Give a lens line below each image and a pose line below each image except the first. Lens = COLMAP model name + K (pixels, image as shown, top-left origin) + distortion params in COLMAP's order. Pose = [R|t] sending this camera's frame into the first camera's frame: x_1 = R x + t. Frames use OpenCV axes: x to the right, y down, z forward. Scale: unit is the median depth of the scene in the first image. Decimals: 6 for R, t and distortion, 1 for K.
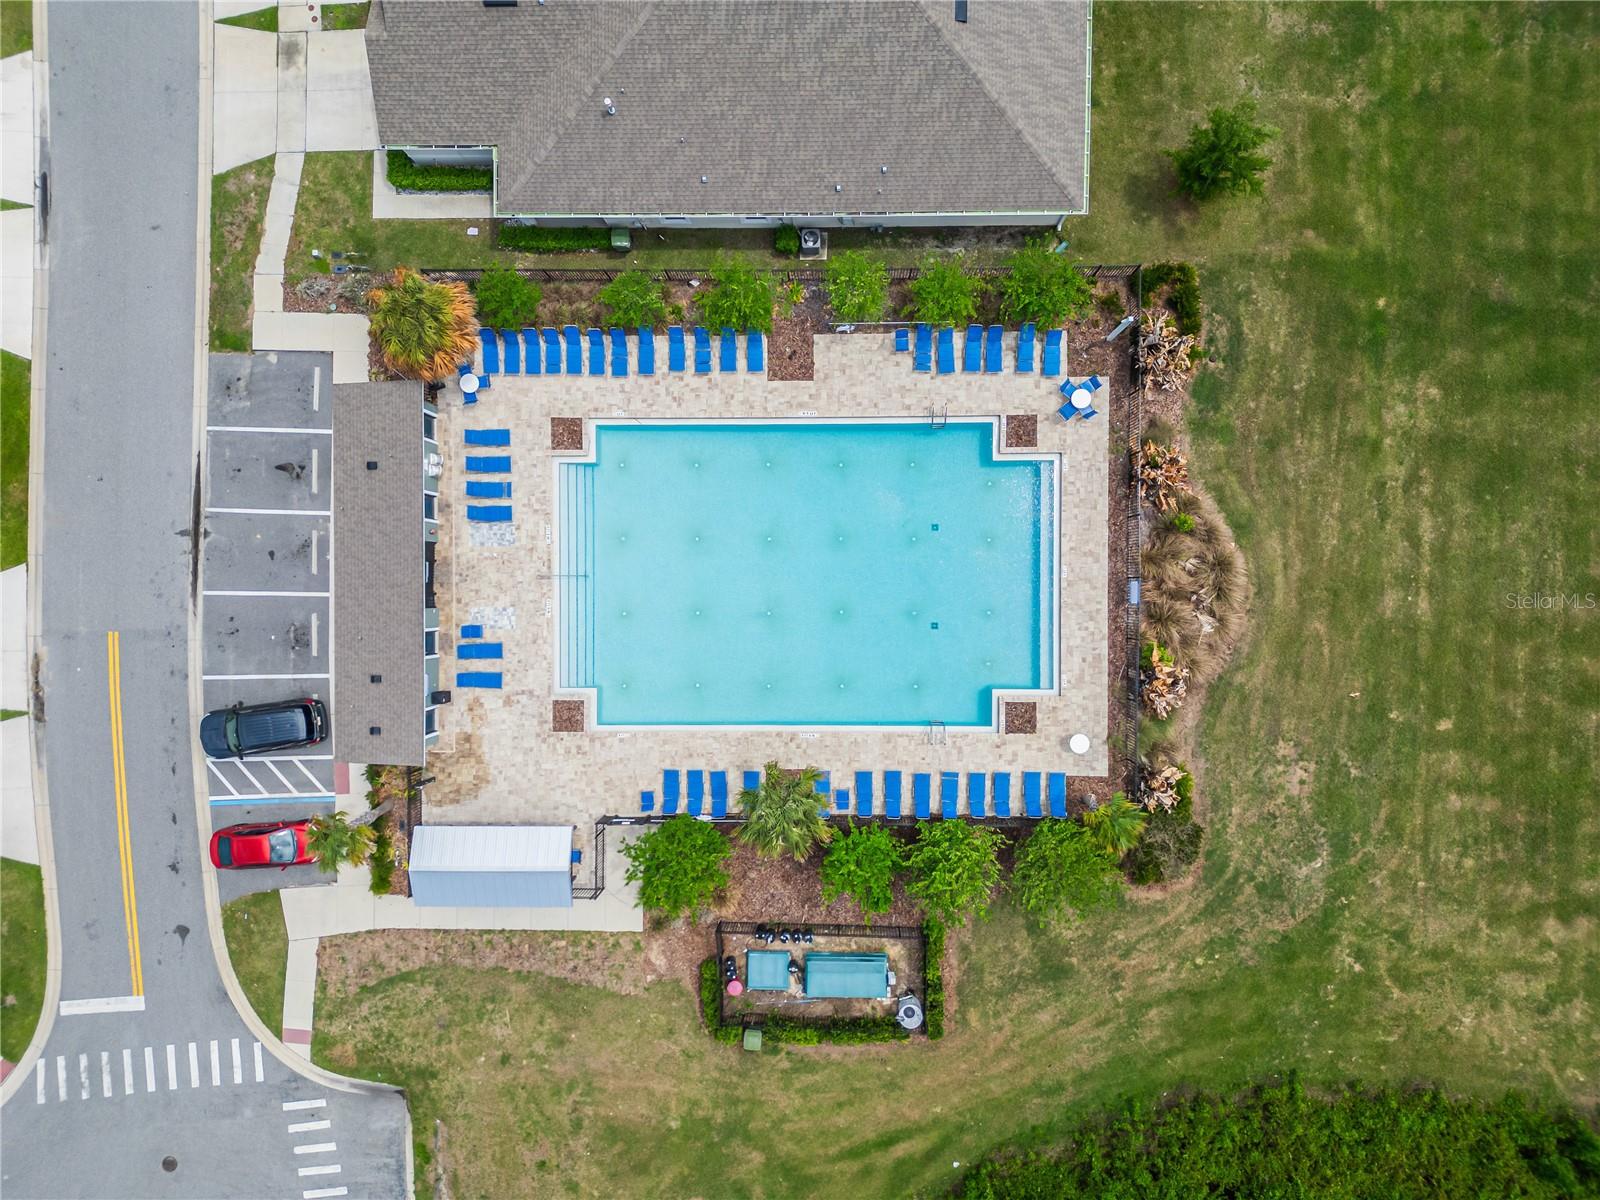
lens RADIAL K [[1134.3, 0, 791.1], [0, 1134.3, 602.1], [0, 0, 1]] dist [0.080024, -0.088163]
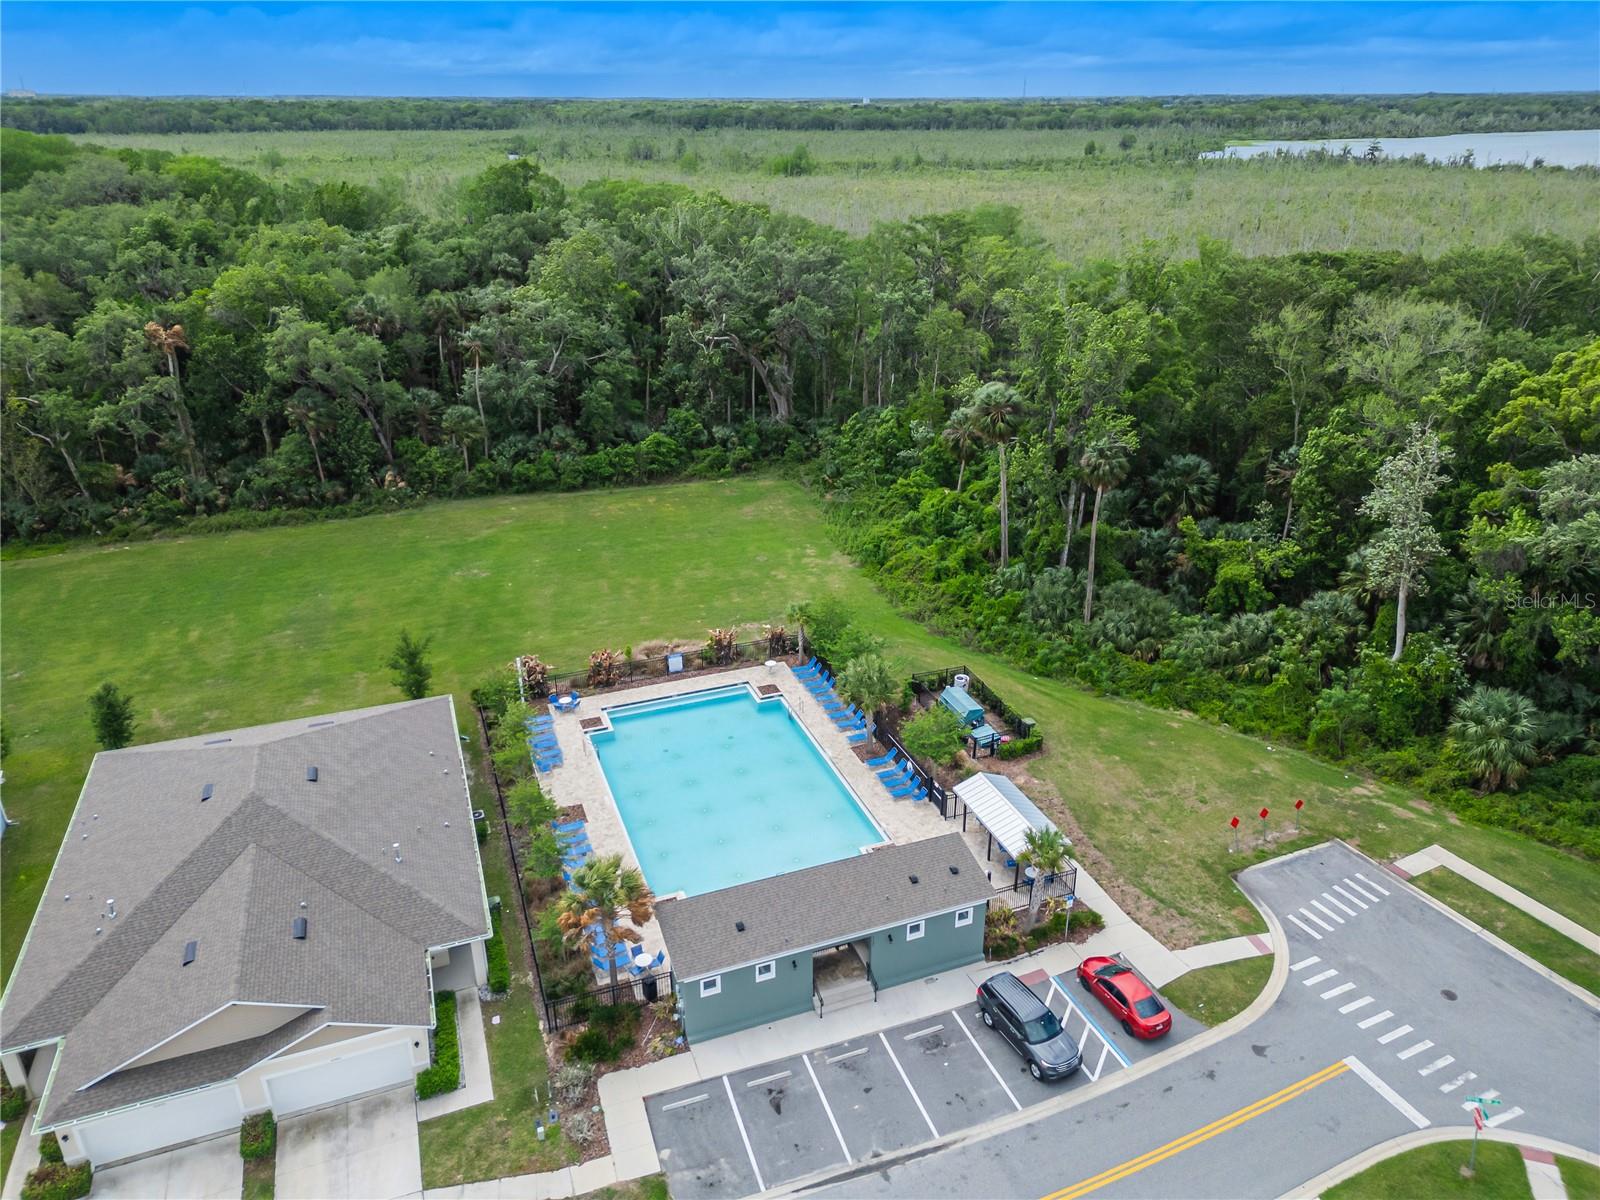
lens RADIAL K [[1140.2, 0, 808.5], [0, 1140.2, 599.4], [0, 0, 1]] dist [0.074626, -0.077510]
pose [[-0.356546, -0.330889, 0.873721, -1.134192], [0.933789, -0.156447, 0.321810, -0.330178], [0.030208, 0.930611, 0.364761, 0.278633]]
